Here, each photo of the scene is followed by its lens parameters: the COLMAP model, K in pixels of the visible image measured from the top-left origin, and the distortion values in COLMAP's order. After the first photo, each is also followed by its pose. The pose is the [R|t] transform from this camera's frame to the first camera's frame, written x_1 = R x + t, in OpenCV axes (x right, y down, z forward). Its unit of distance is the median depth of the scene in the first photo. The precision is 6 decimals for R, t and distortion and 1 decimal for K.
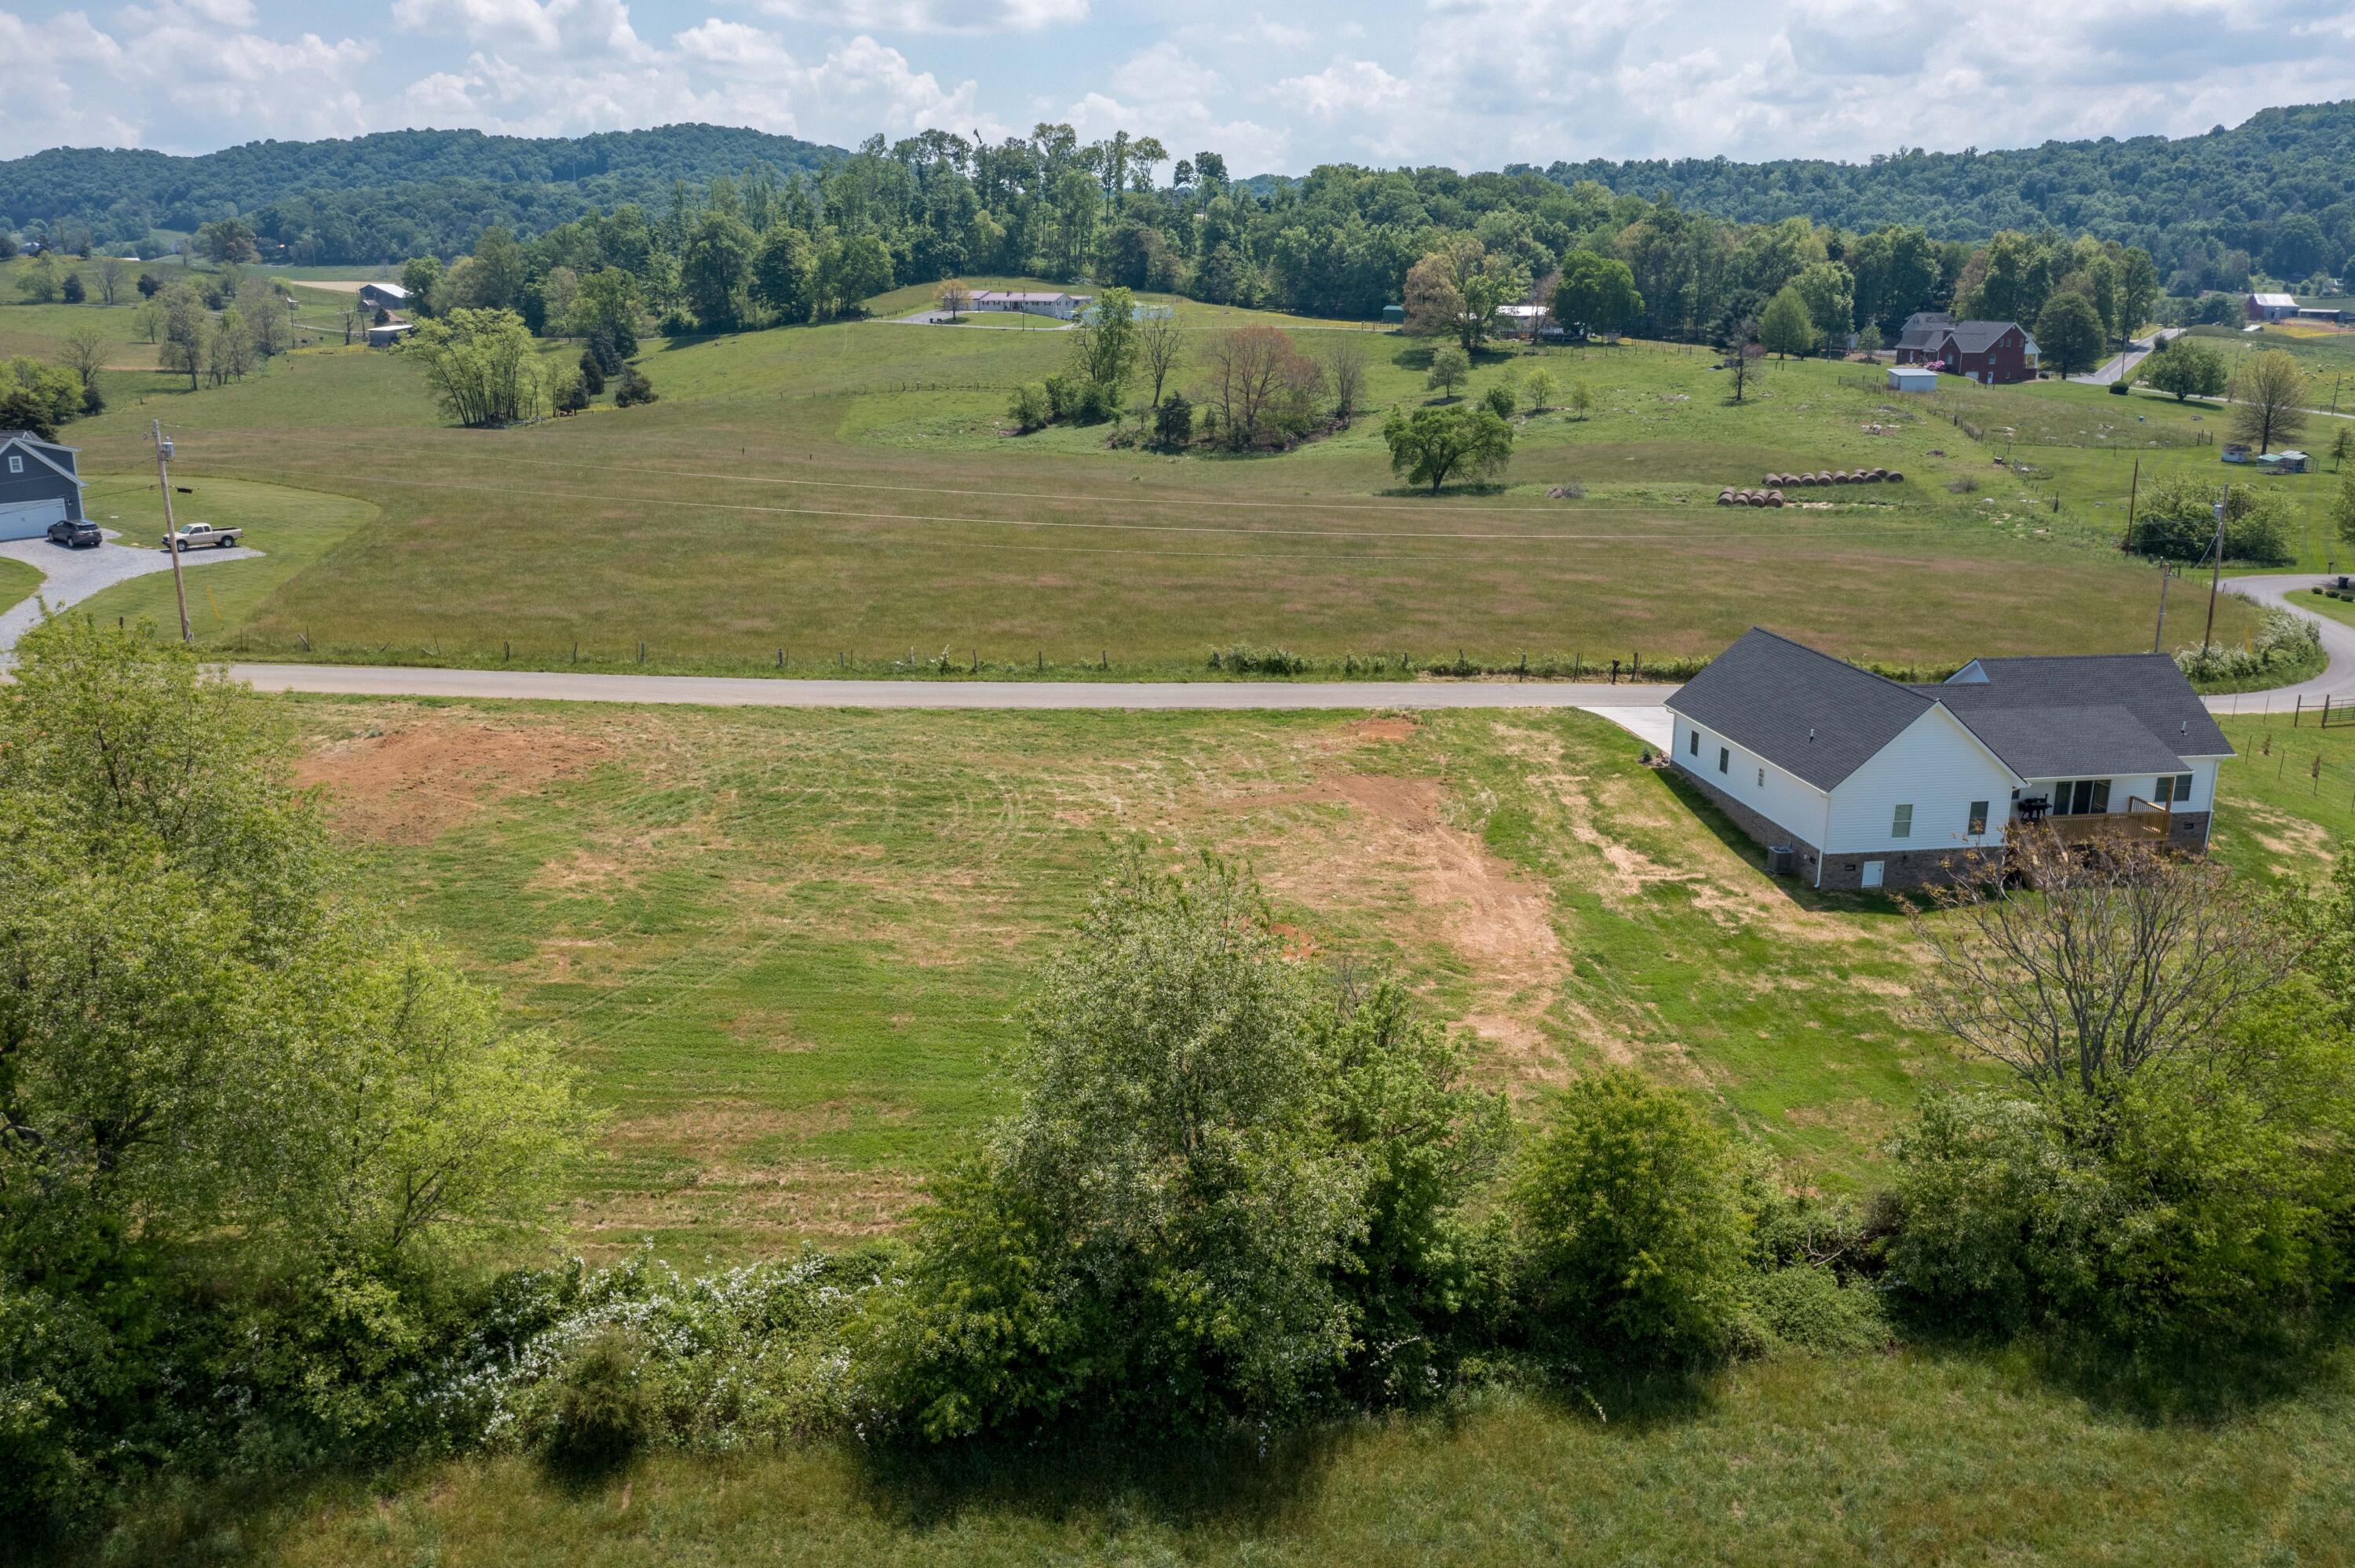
lens RADIAL K [[1844.3, 0, 1162.2], [0, 1844.3, 777.9], [0, 0, 1]] dist [-0.035743, 0.000621]
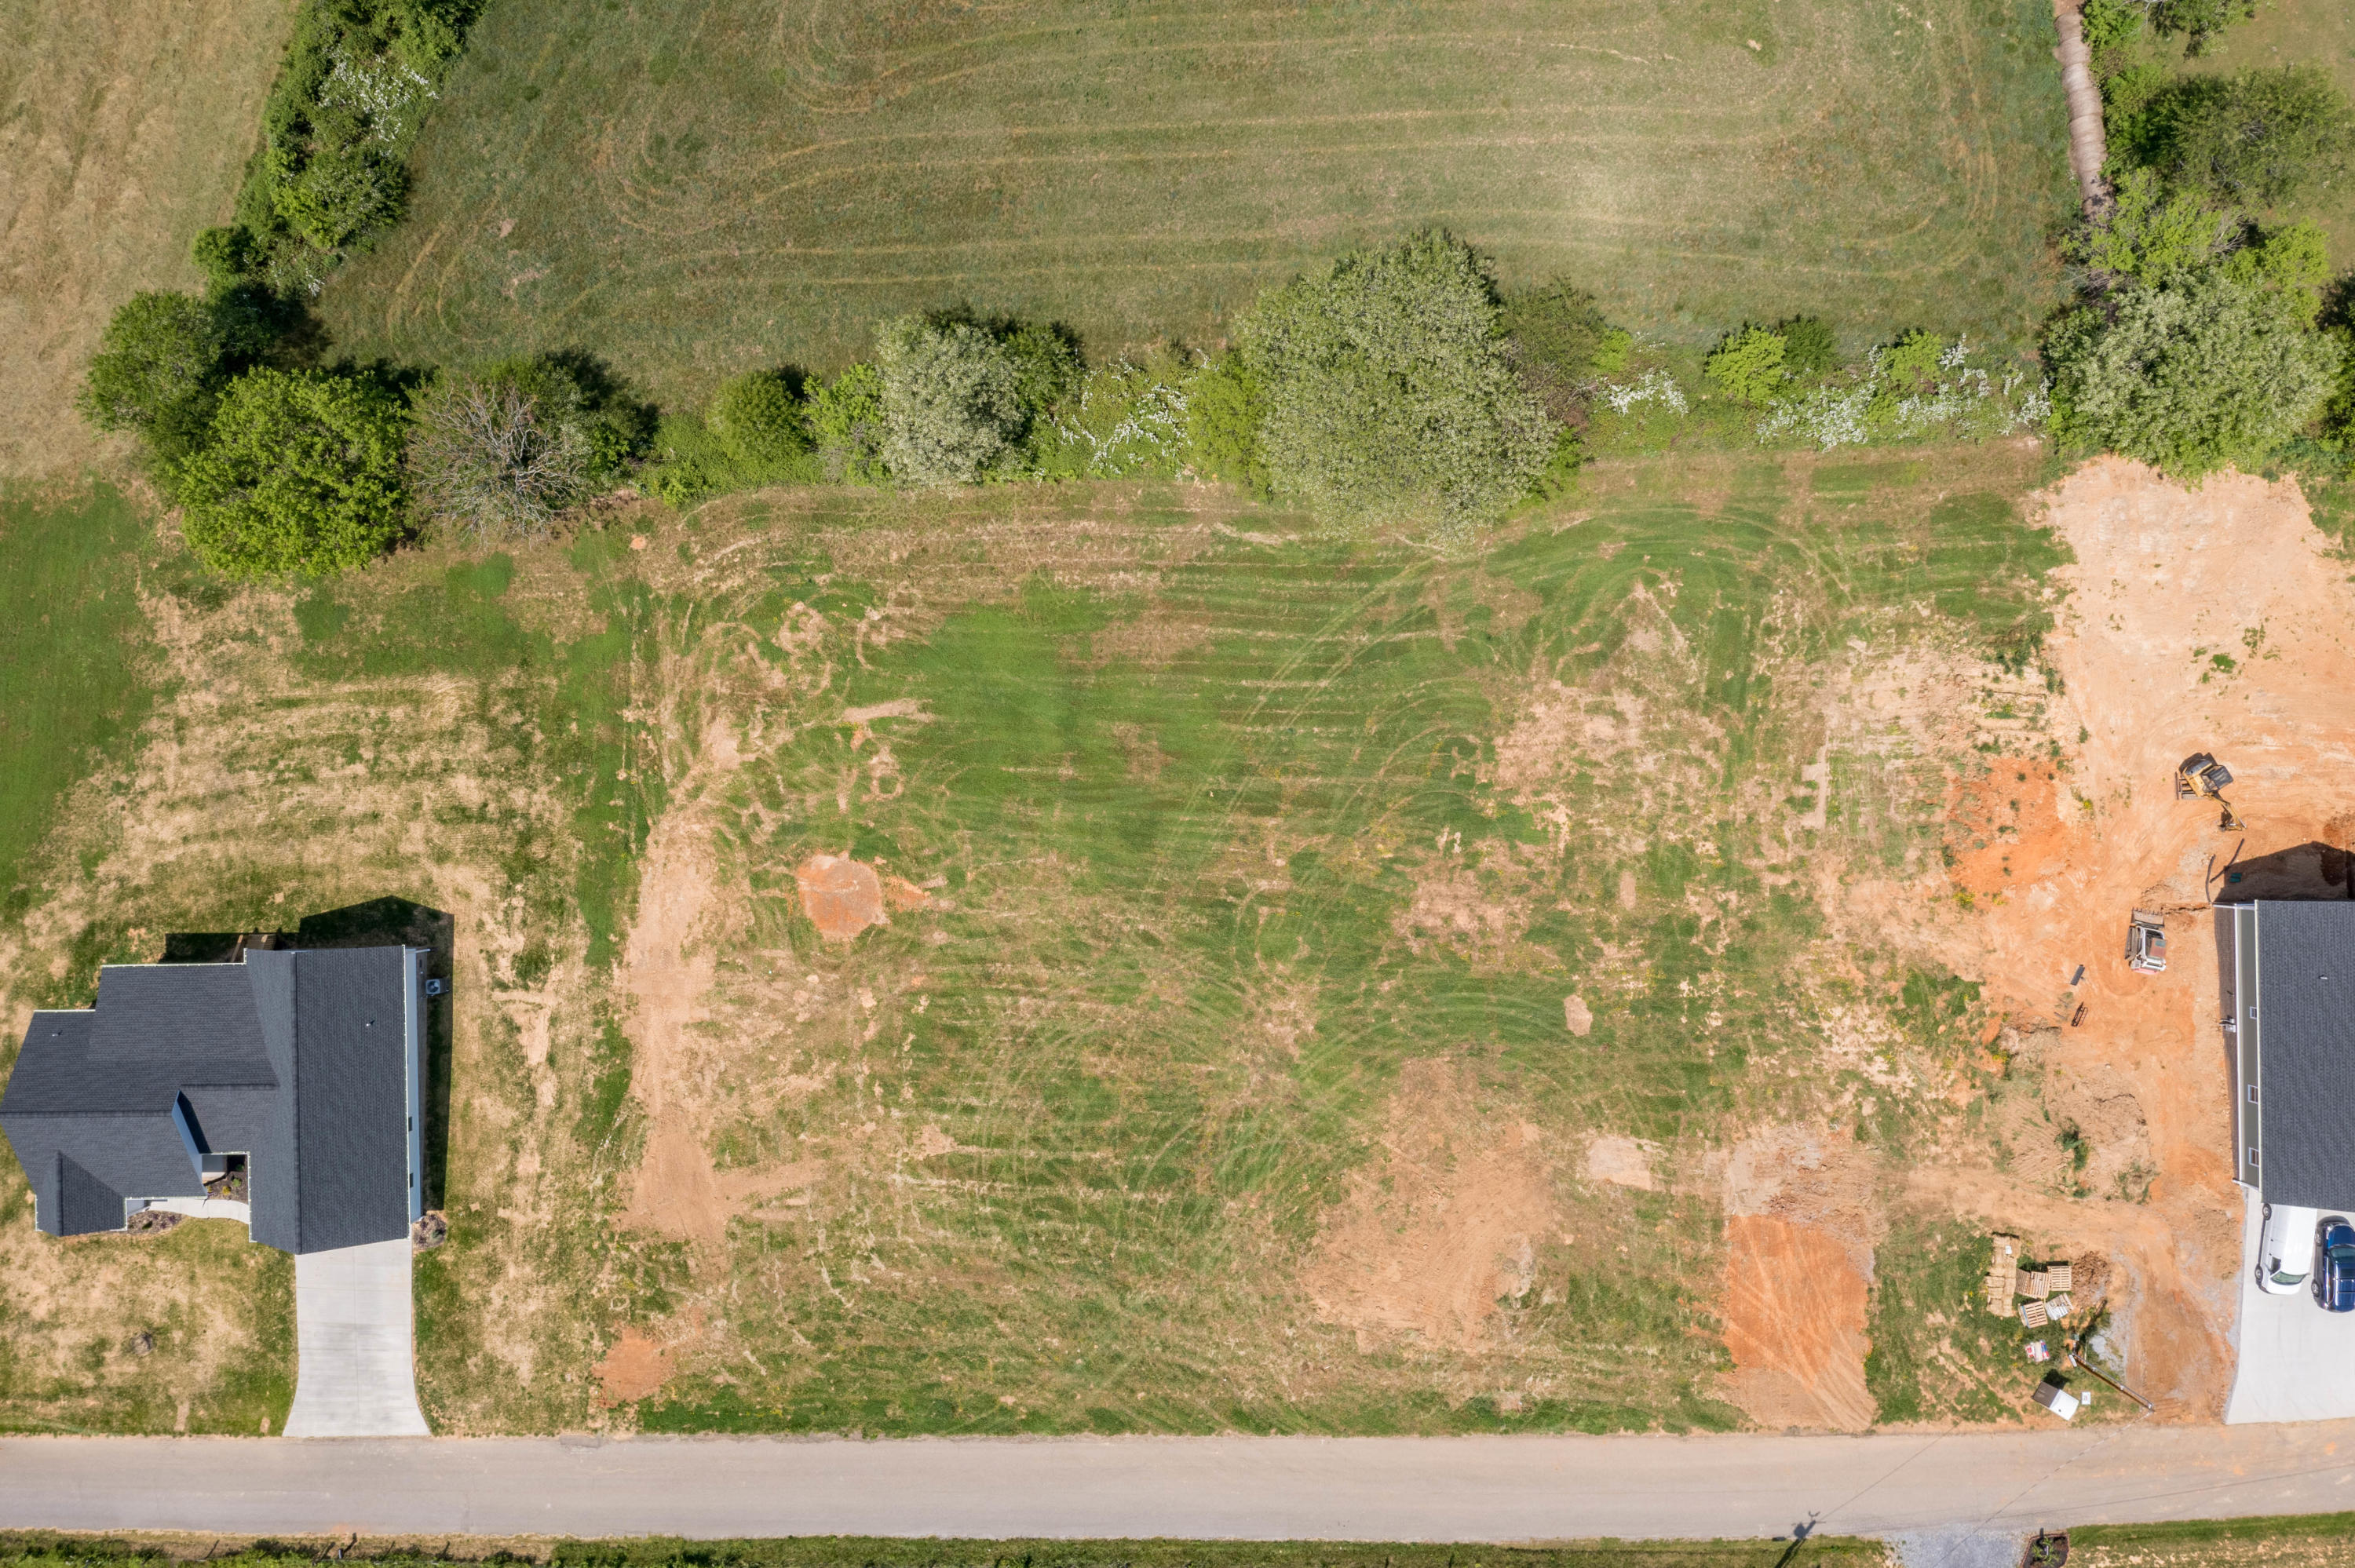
lens RADIAL K [[1844.3, 0, 1155.8], [0, 1844.3, 770.9], [0, 0, 1]] dist [-0.035743, 0.000621]
pose [[-0.991986, -0.126038, 0.008821, -0.061928], [0.039425, -0.242449, 0.969363, -0.400105], [-0.120038, 0.961942, 0.245475, 0.144836]]
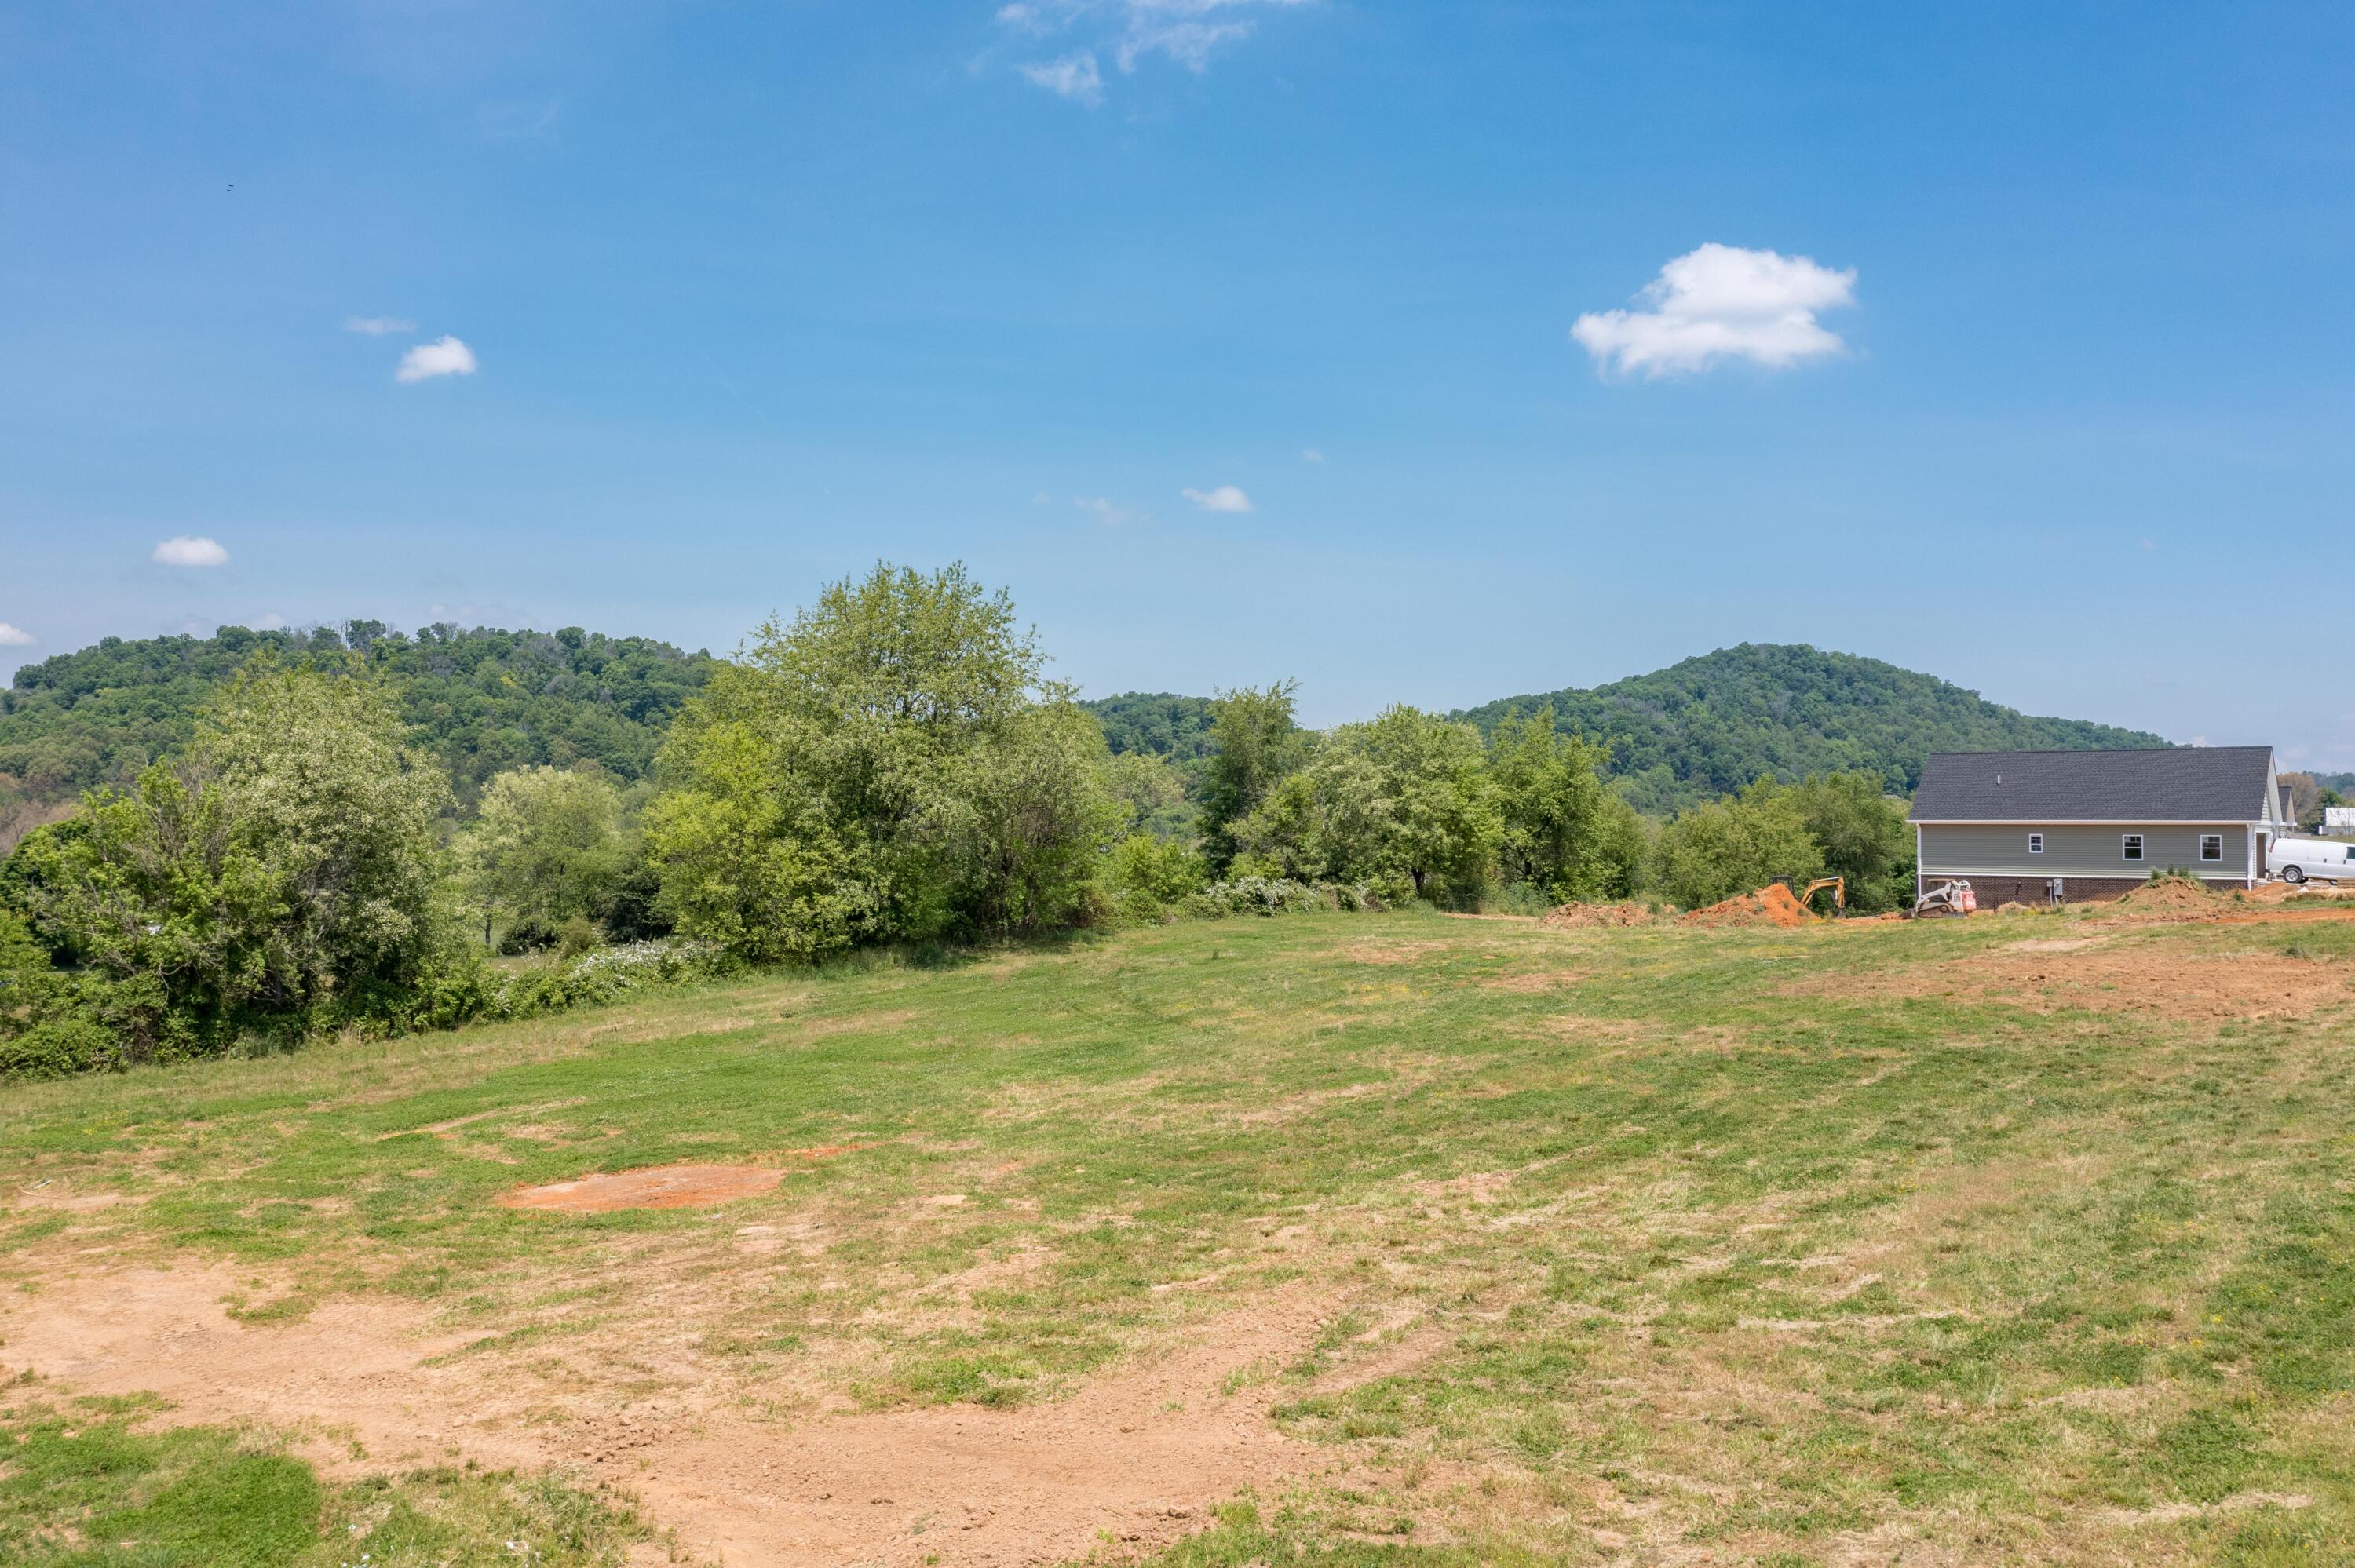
lens RADIAL K [[1844.3, 0, 1160.3], [0, 1844.3, 774.8], [0, 0, 1]] dist [-0.035743, 0.000621]
pose [[-0.717468, -0.028732, -0.695999, 0.088634], [-0.190657, 0.969096, 0.156533, -0.036758], [0.669992, 0.245005, -0.700773, 0.415382]]
